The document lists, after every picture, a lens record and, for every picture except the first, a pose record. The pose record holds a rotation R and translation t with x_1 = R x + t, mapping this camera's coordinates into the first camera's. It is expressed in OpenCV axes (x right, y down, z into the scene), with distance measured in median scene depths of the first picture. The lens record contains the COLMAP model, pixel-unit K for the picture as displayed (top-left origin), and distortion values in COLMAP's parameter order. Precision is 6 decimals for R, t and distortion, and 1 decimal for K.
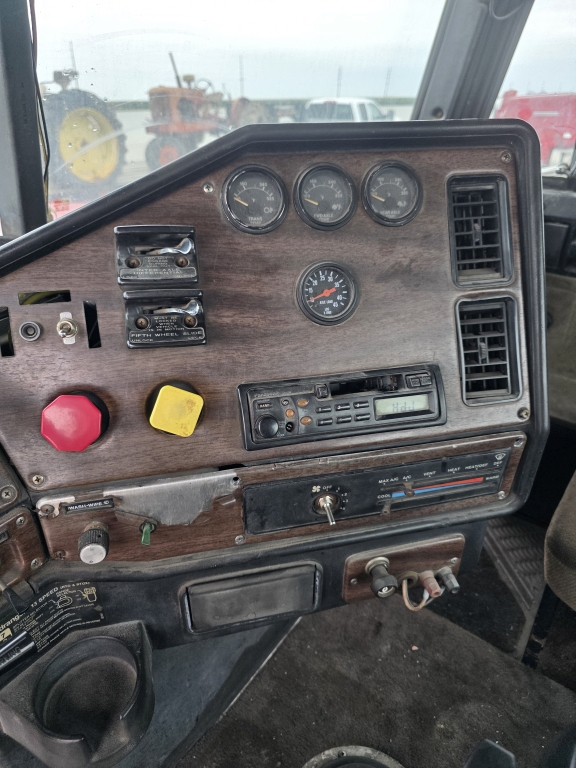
lens RADIAL K [[521.1, 0, 288.0], [0, 521.1, 384.0], [0, 0, 1]] dist [0.032806, -0.037846]
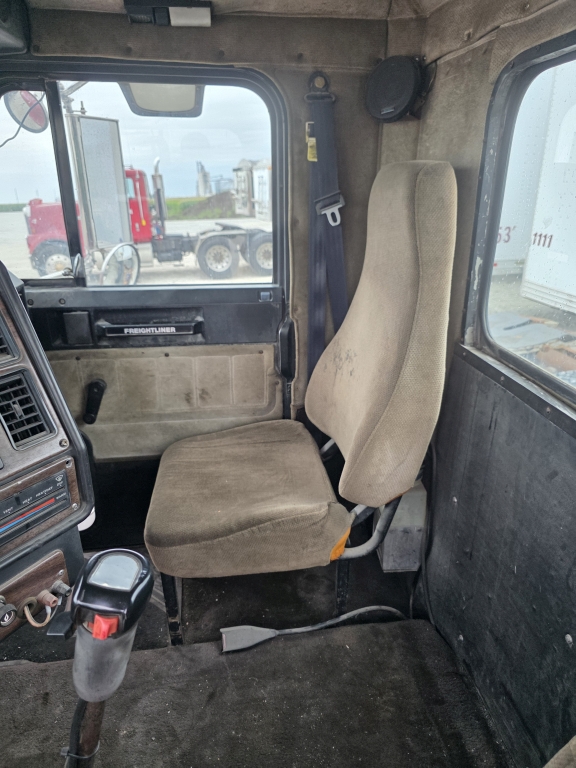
lens RADIAL K [[518.8, 0, 291.5], [0, 518.8, 386.1], [0, 0, 1]] dist [0.033155, -0.036539]
pose [[0.710168, -0.262410, 0.653302, 0.003392], [0.364124, 0.931095, -0.021828, 0.167759], [-0.602558, 0.253385, 0.756783, -0.483394]]
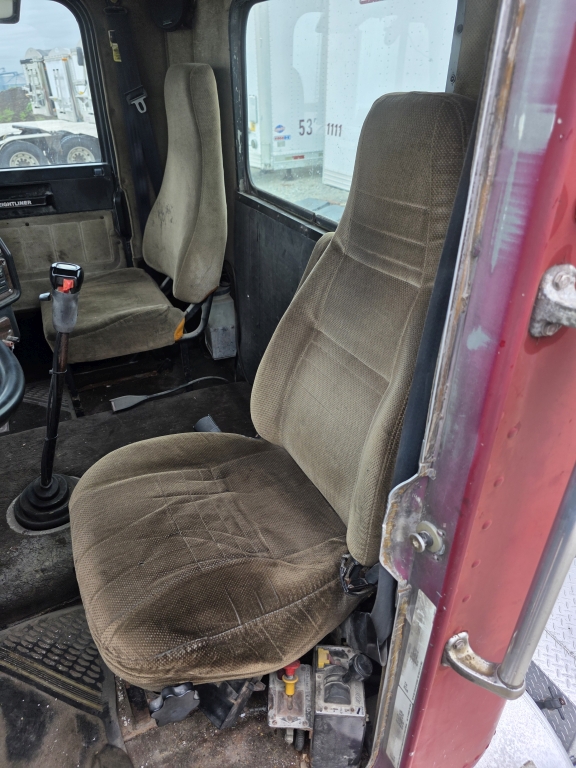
lens RADIAL K [[519.3, 0, 277.3], [0, 519.3, 387.5], [0, 0, 1]] dist [0.042602, -0.041404]
pose [[0.472691, -0.462583, 0.750054, -1.035413], [0.462703, 0.854662, 0.235498, 0.621202], [-0.749979, 0.235735, 0.618029, -1.295670]]
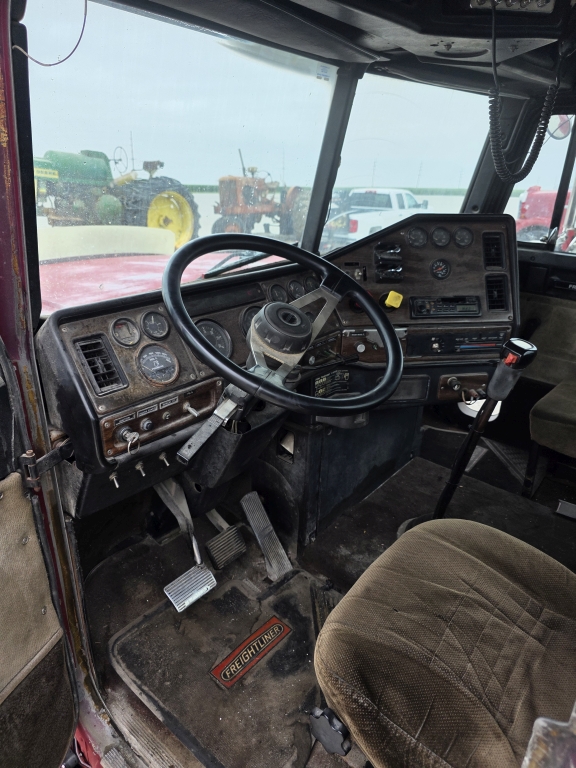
lens RADIAL K [[521.1, 0, 288.0], [0, 521.1, 384.0], [0, 0, 1]] dist [0.032806, -0.037846]
pose [[0.997593, 0.046690, -0.051257, -0.534441], [-0.053194, 0.989567, -0.133896, 0.809608], [0.044471, 0.136300, 0.989669, -1.657336]]
